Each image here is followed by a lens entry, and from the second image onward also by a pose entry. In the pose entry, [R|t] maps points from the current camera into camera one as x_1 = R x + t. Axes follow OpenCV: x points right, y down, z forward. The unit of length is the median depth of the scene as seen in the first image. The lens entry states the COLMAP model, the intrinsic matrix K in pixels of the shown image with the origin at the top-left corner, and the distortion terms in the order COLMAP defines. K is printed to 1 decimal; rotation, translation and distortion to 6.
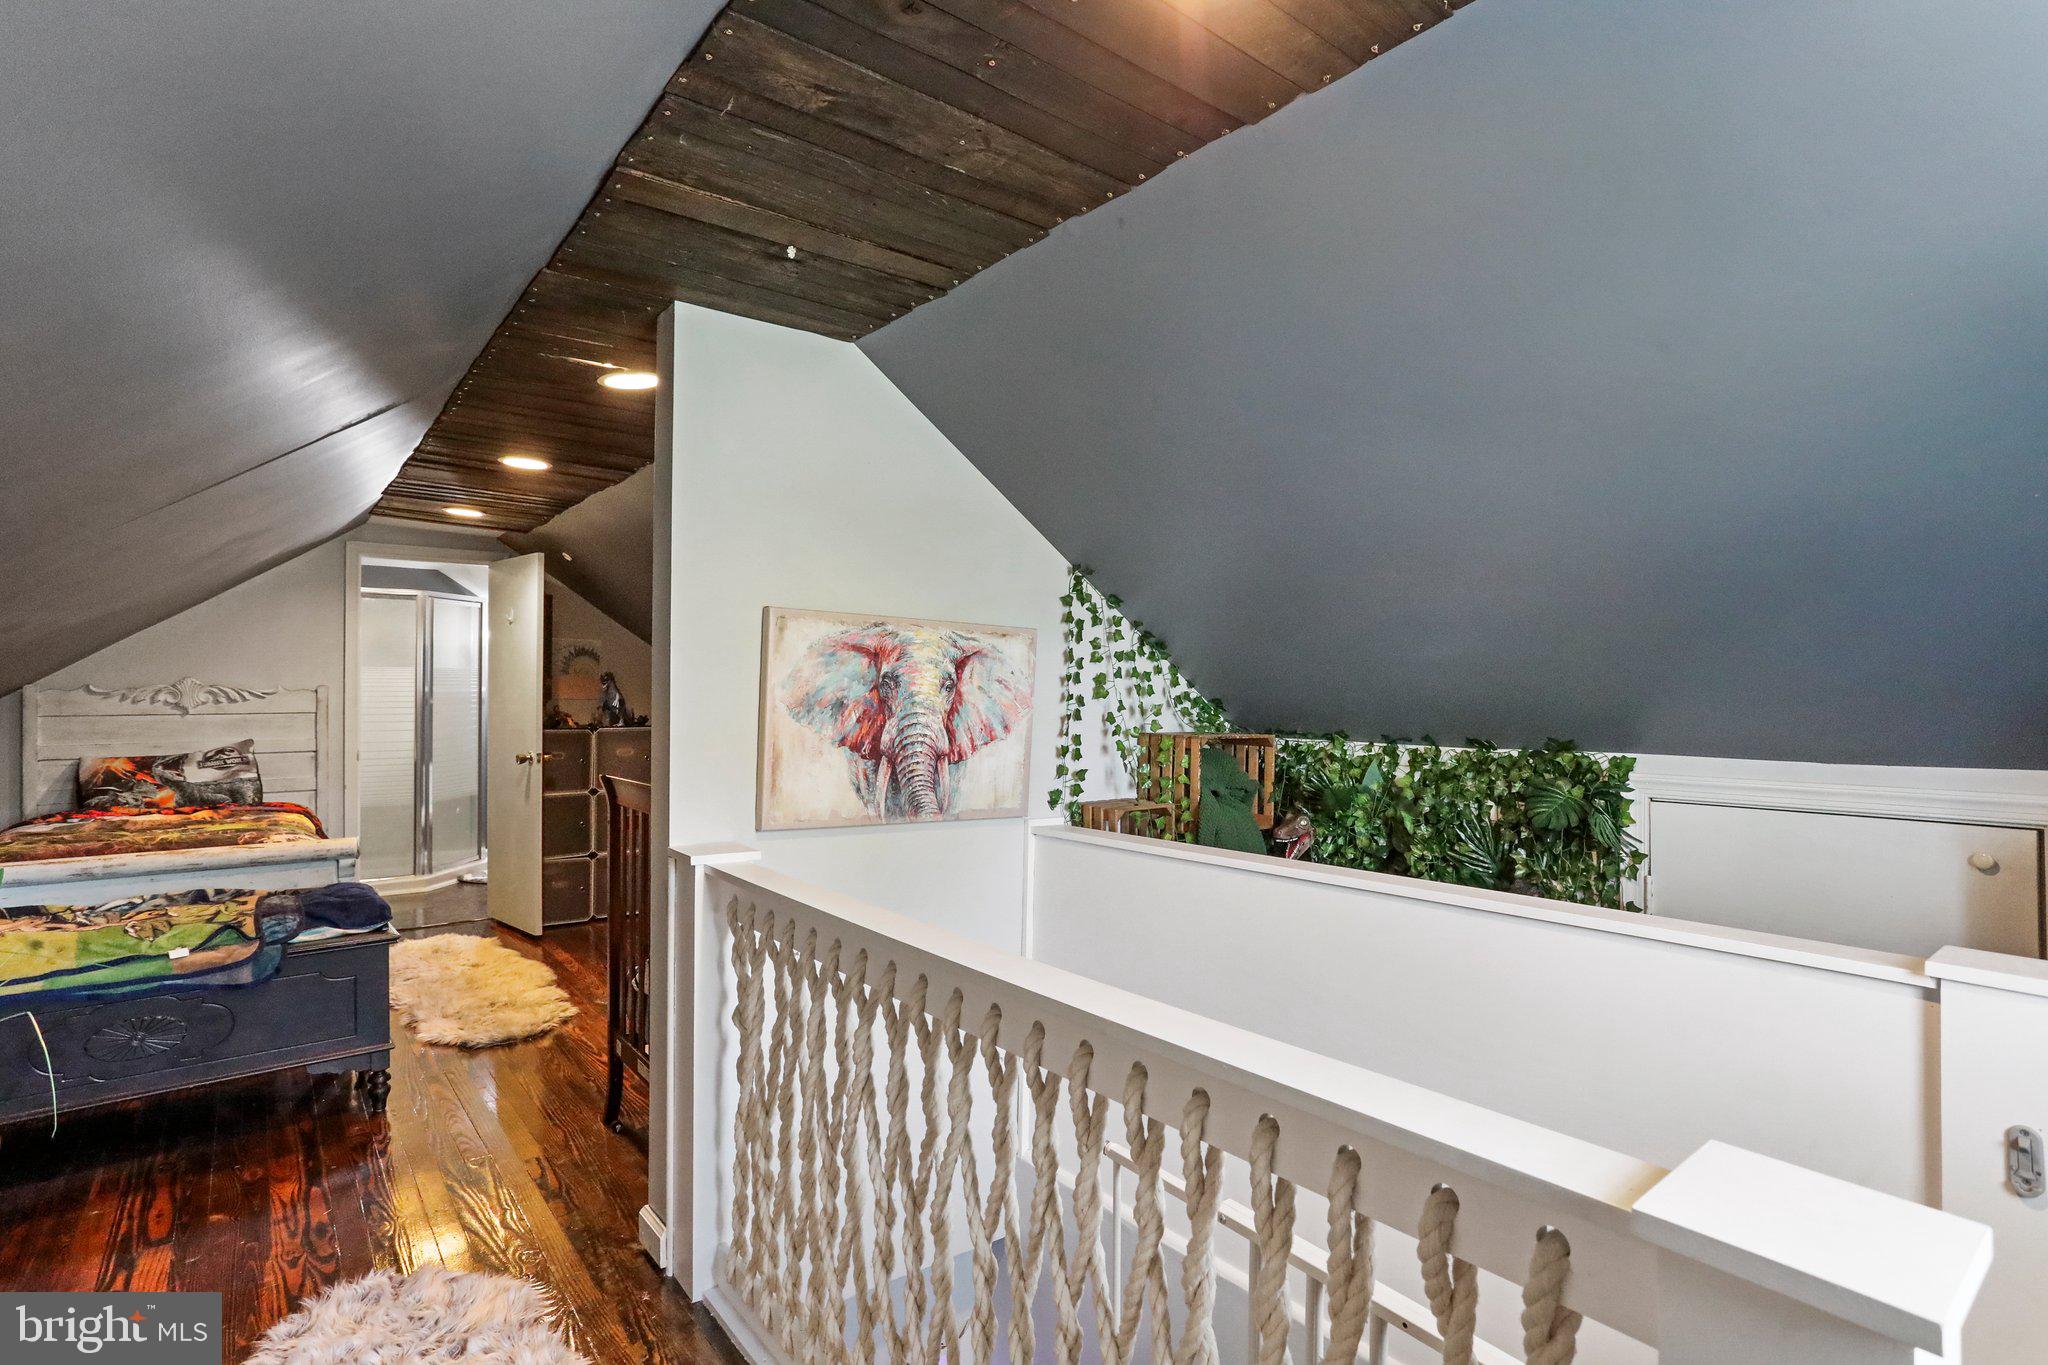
lens RADIAL K [[998.5, 0, 1023.8], [0, 998.5, 681.4], [0, 0, 1]] dist [-0.012415, 0.002381]
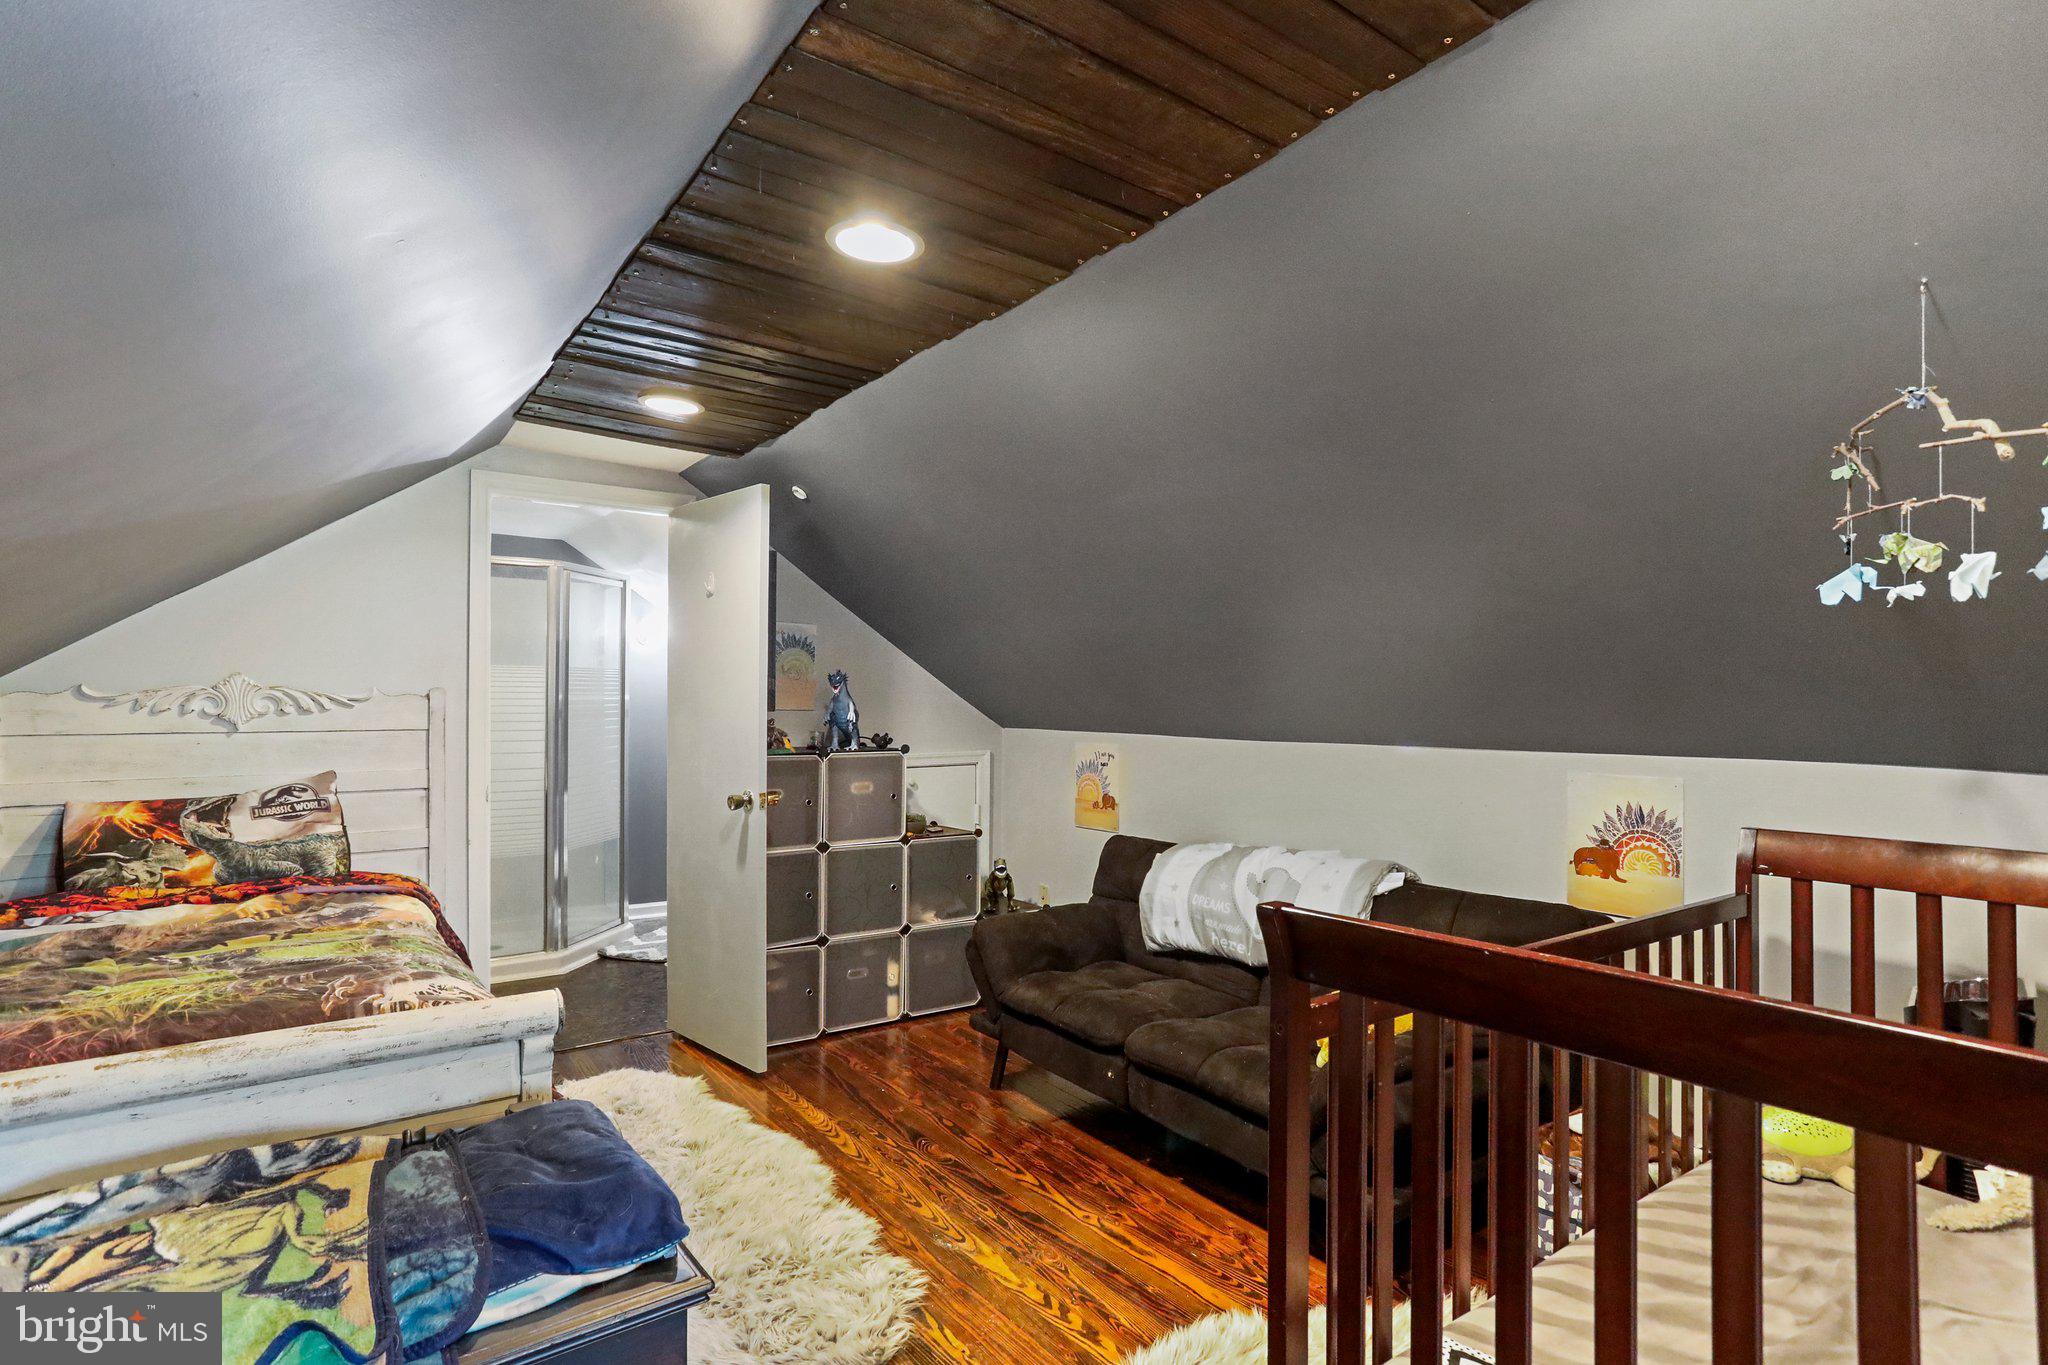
lens RADIAL K [[998.5, 0, 1026.3], [0, 998.5, 694.4], [0, 0, 1]] dist [-0.012415, 0.002381]
pose [[0.999144, 0.000177, -0.041376, -0.317646], [-0.000208, 1.000000, -0.000742, 0.009346], [0.041376, 0.000750, 0.999143, 0.393271]]
